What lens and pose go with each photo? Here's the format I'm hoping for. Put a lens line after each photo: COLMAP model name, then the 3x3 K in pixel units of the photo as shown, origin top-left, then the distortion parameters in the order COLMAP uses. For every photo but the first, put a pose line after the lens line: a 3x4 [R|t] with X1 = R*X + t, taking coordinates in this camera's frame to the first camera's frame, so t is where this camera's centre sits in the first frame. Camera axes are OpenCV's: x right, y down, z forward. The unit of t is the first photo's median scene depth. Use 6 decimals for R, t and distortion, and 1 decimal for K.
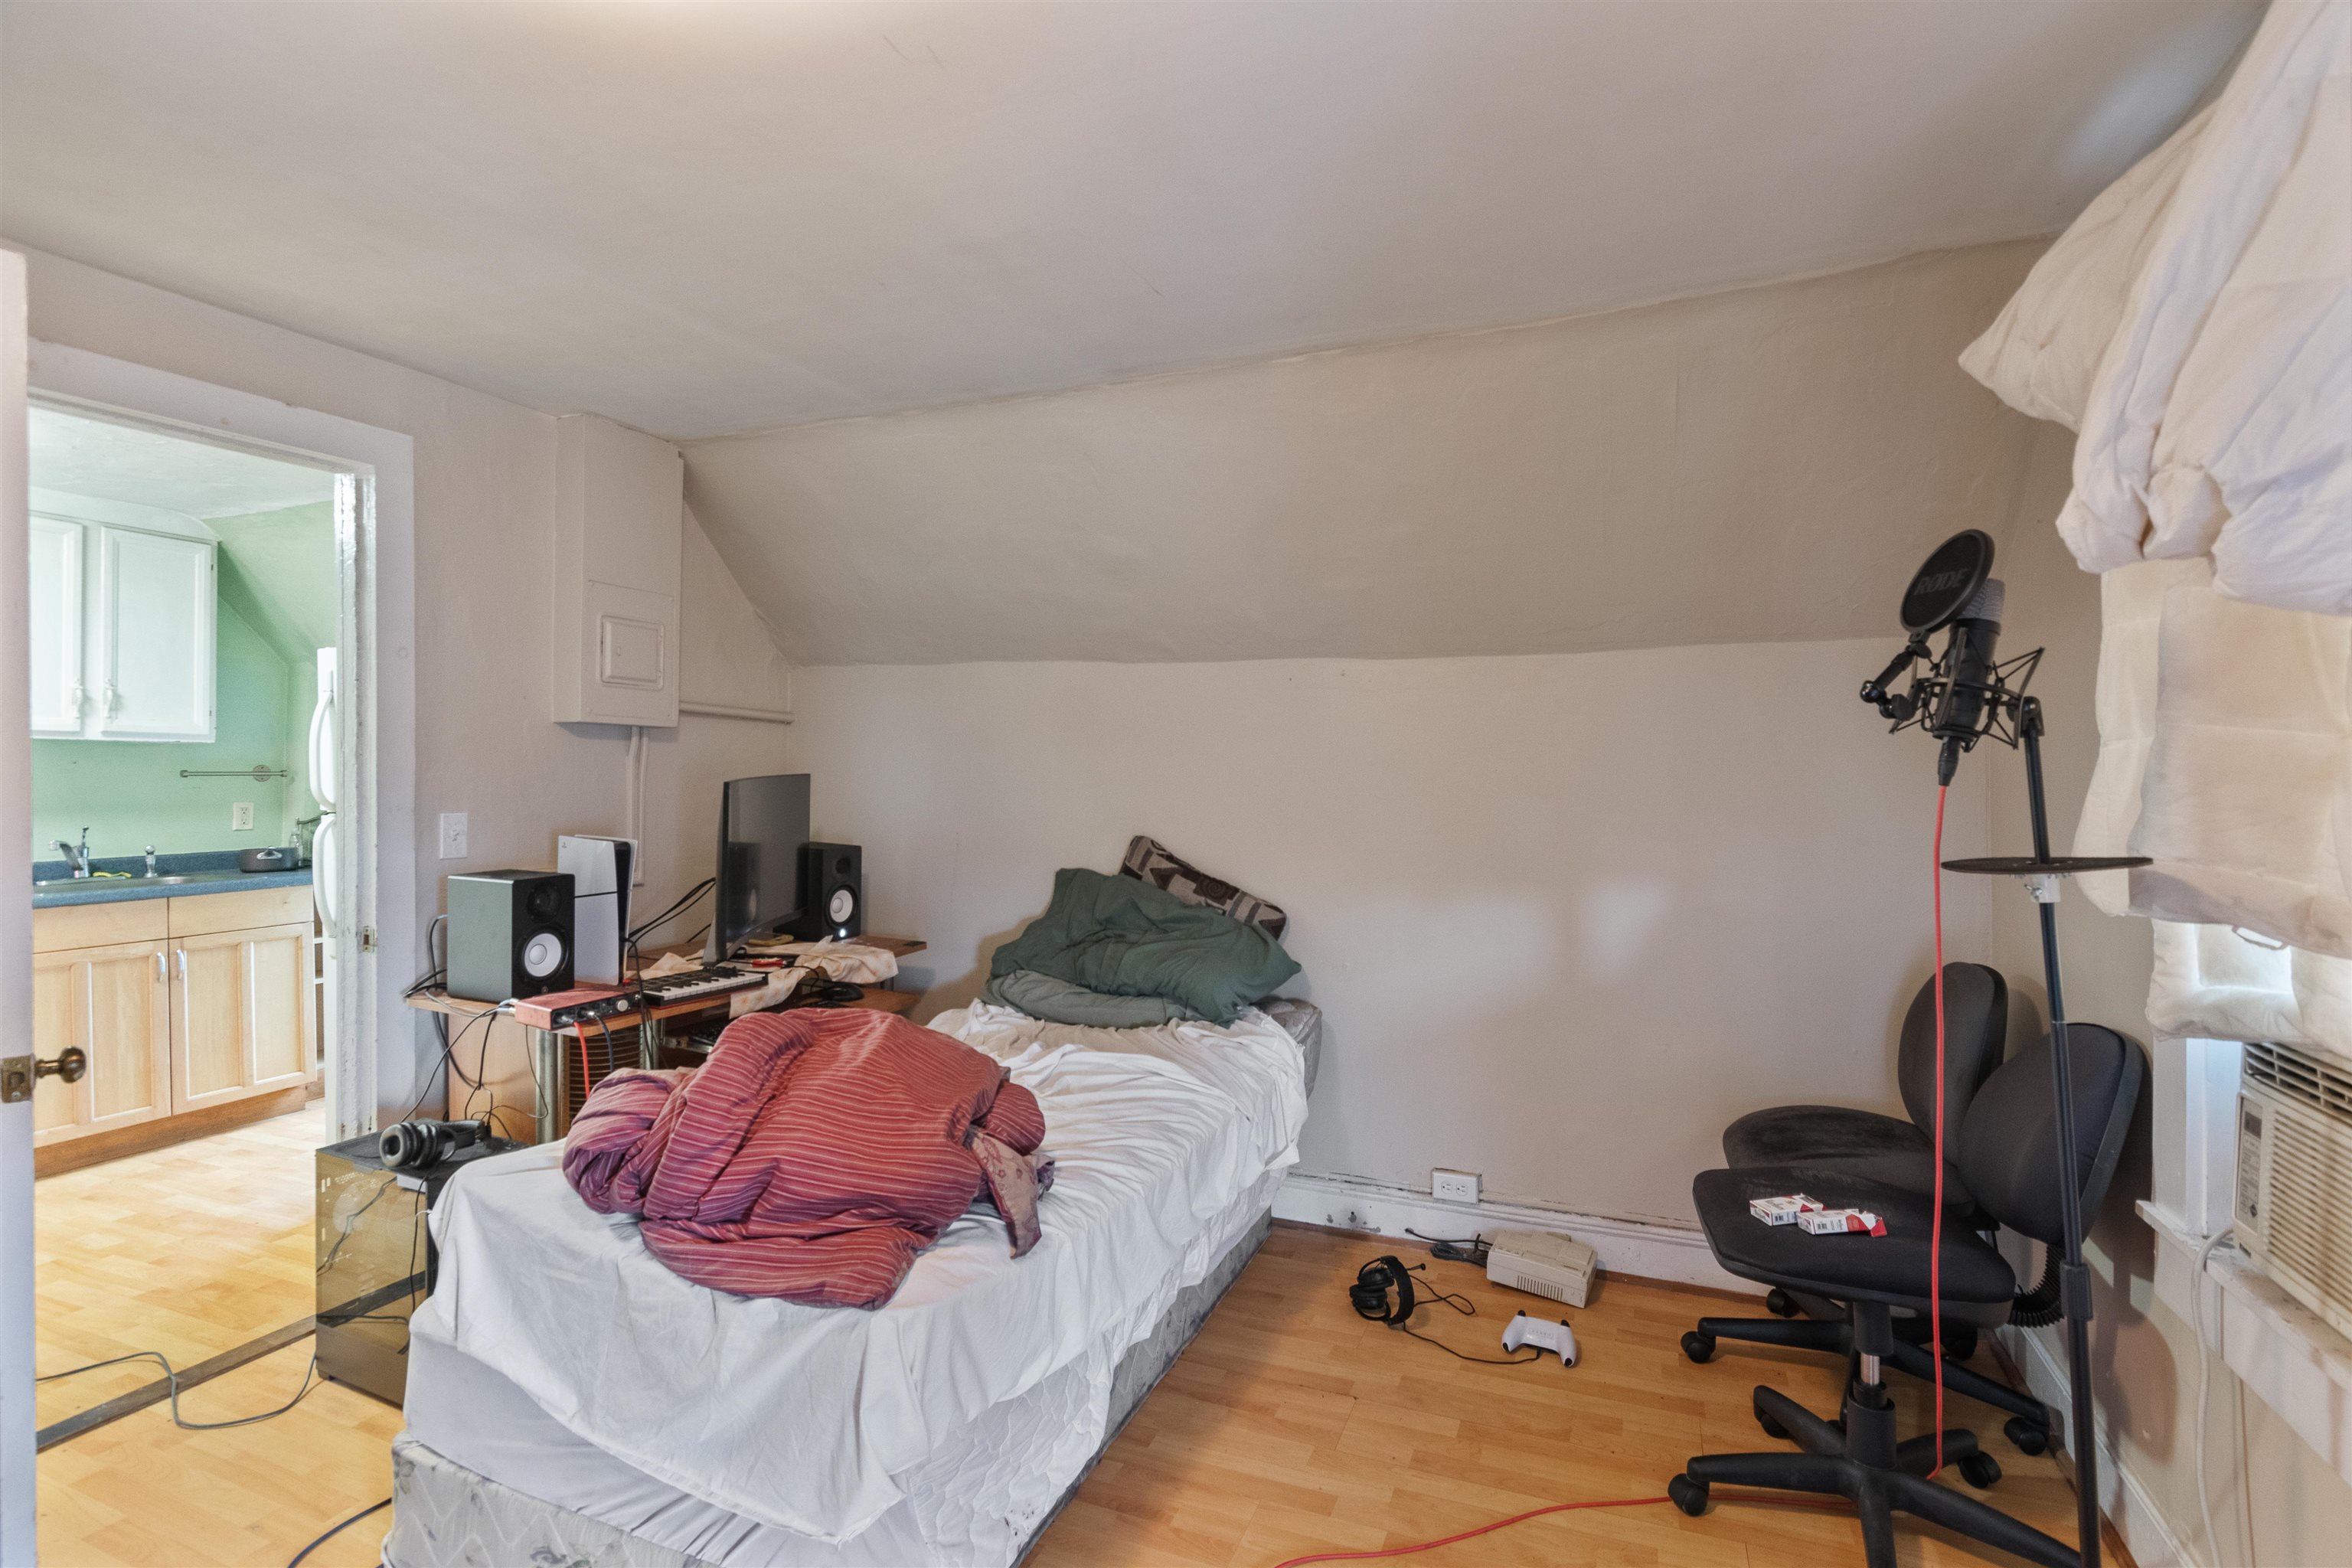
lens RADIAL K [[1163.2, 0, 1191.3], [0, 1163.2, 785.5], [0, 0, 1]] dist [-0.001319, 0.001557]
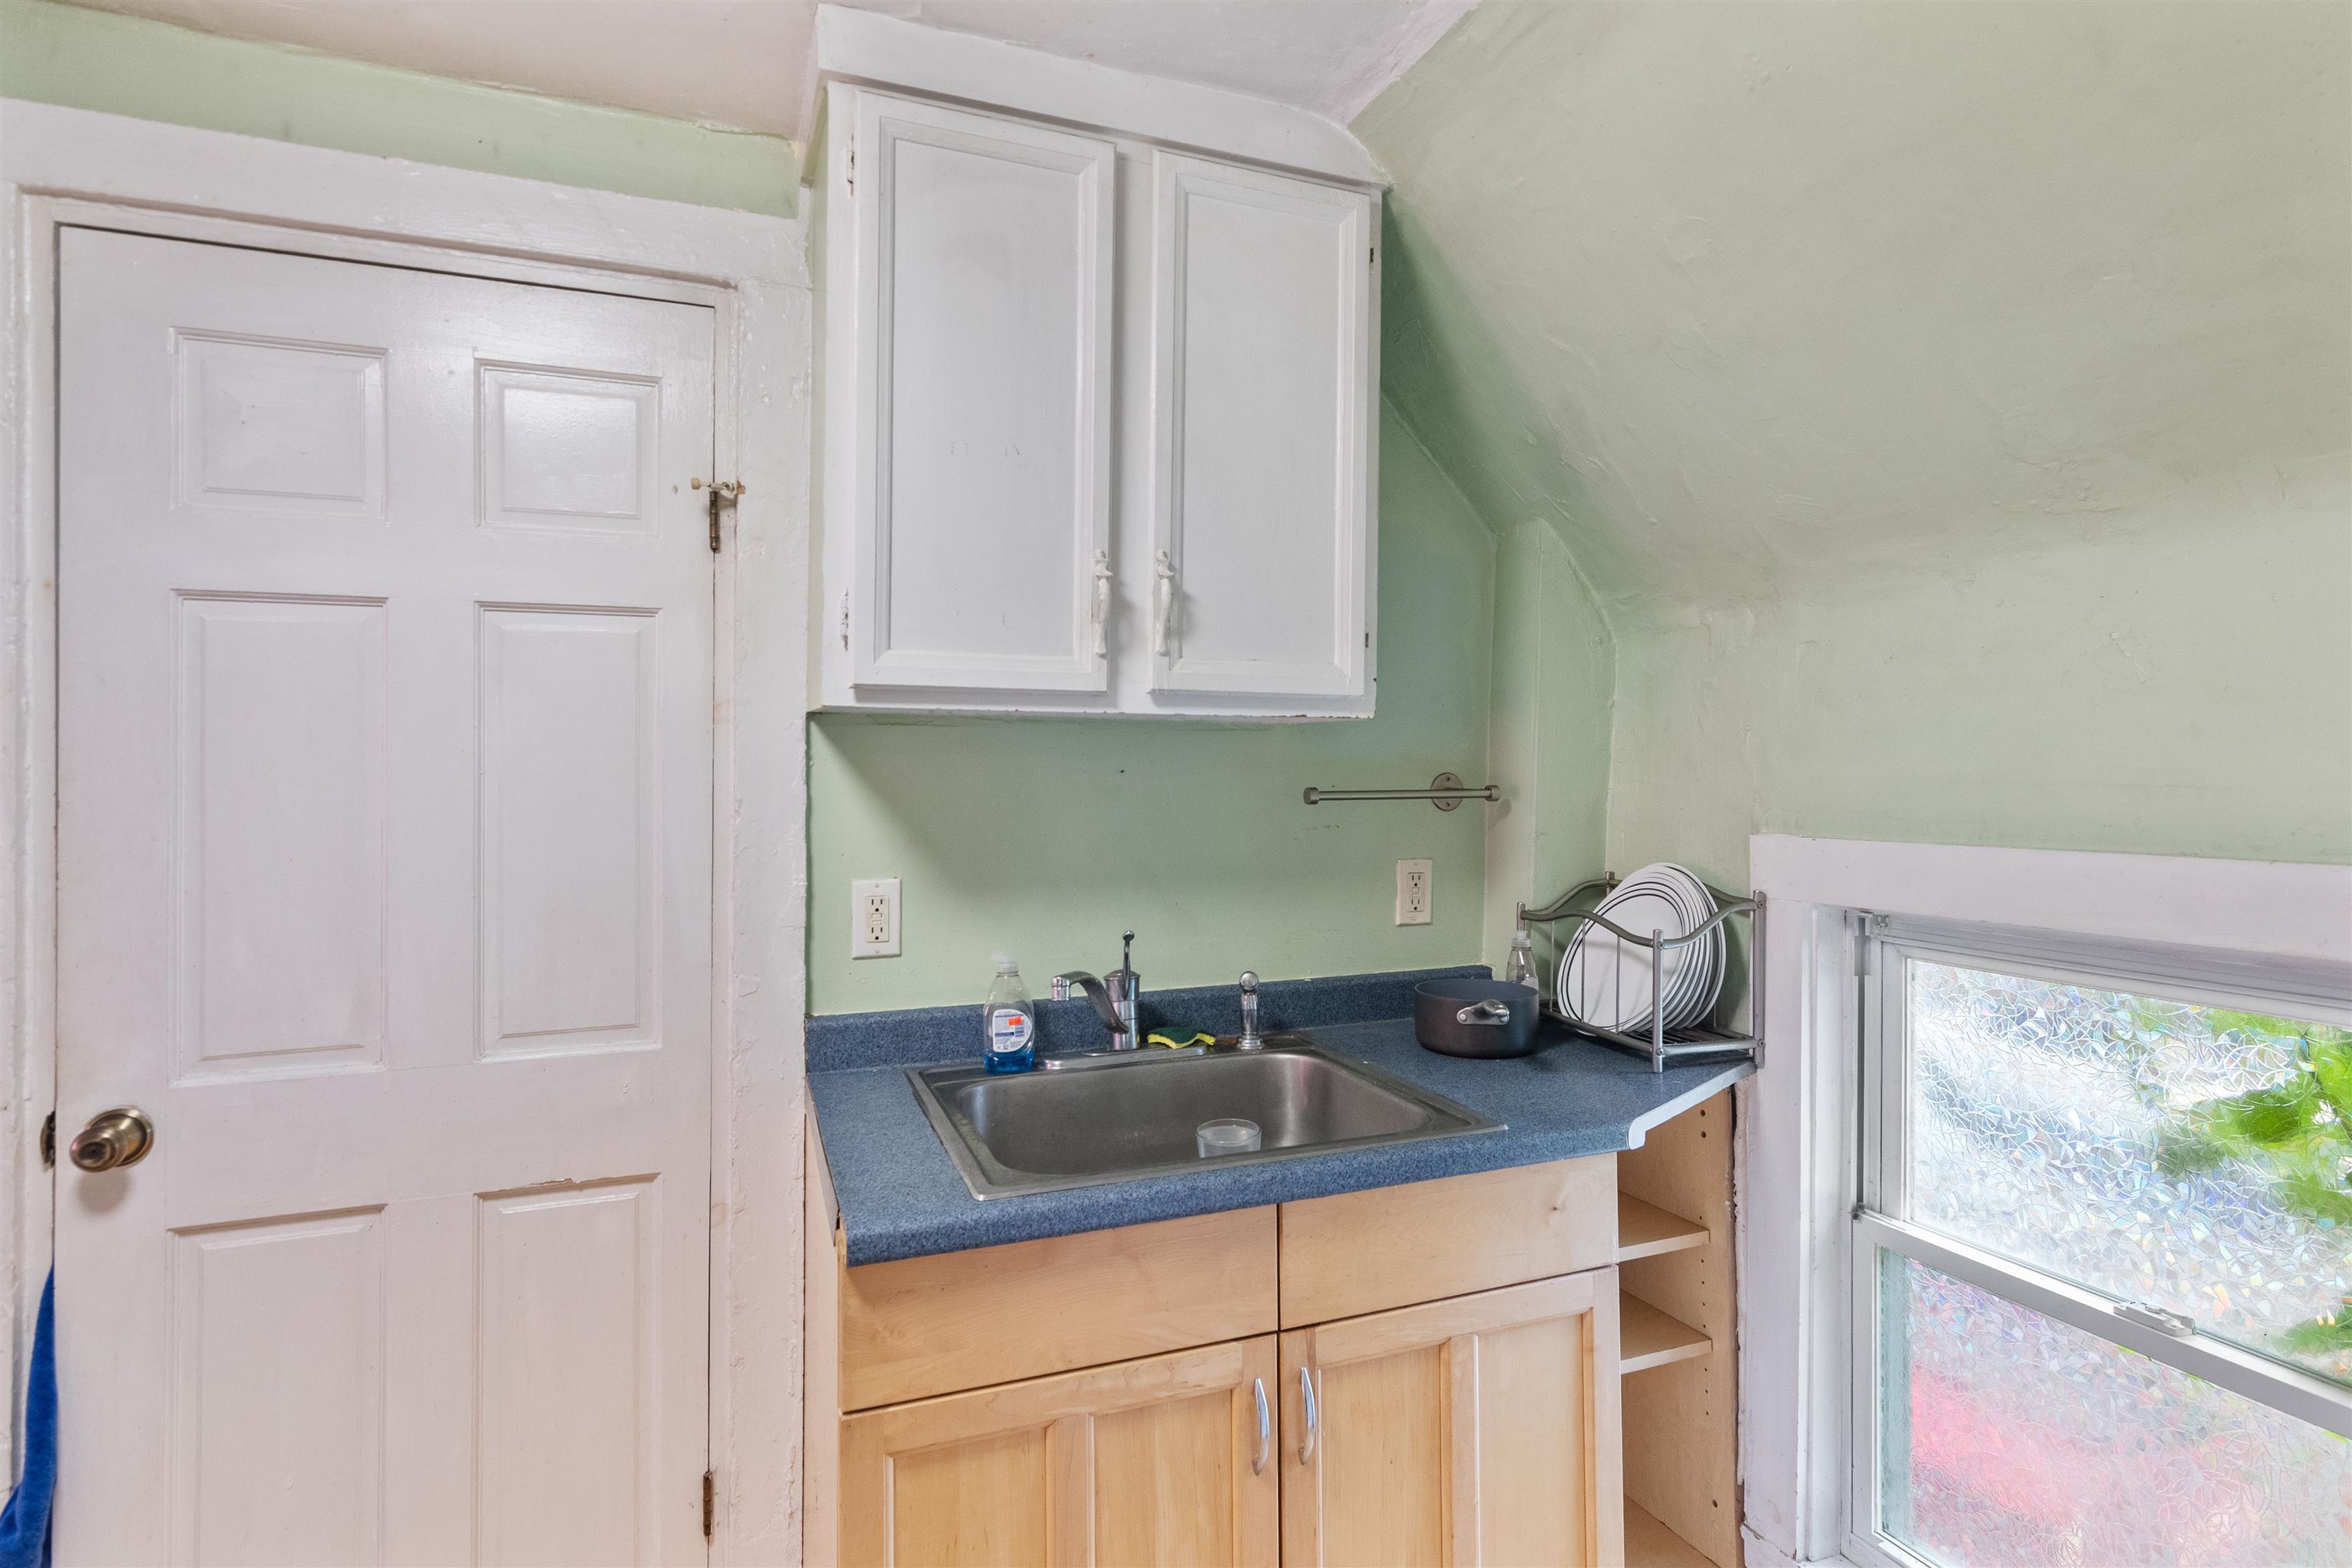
lens RADIAL K [[1163.2, 0, 1175.4], [0, 1163.2, 775.1], [0, 0, 1]] dist [-0.001319, 0.001557]
pose [[0.685480, 0.004811, -0.728075, -0.638566], [-0.004392, 0.999987, 0.002473, -0.019730], [0.728078, 0.001502, 0.685493, 0.727425]]
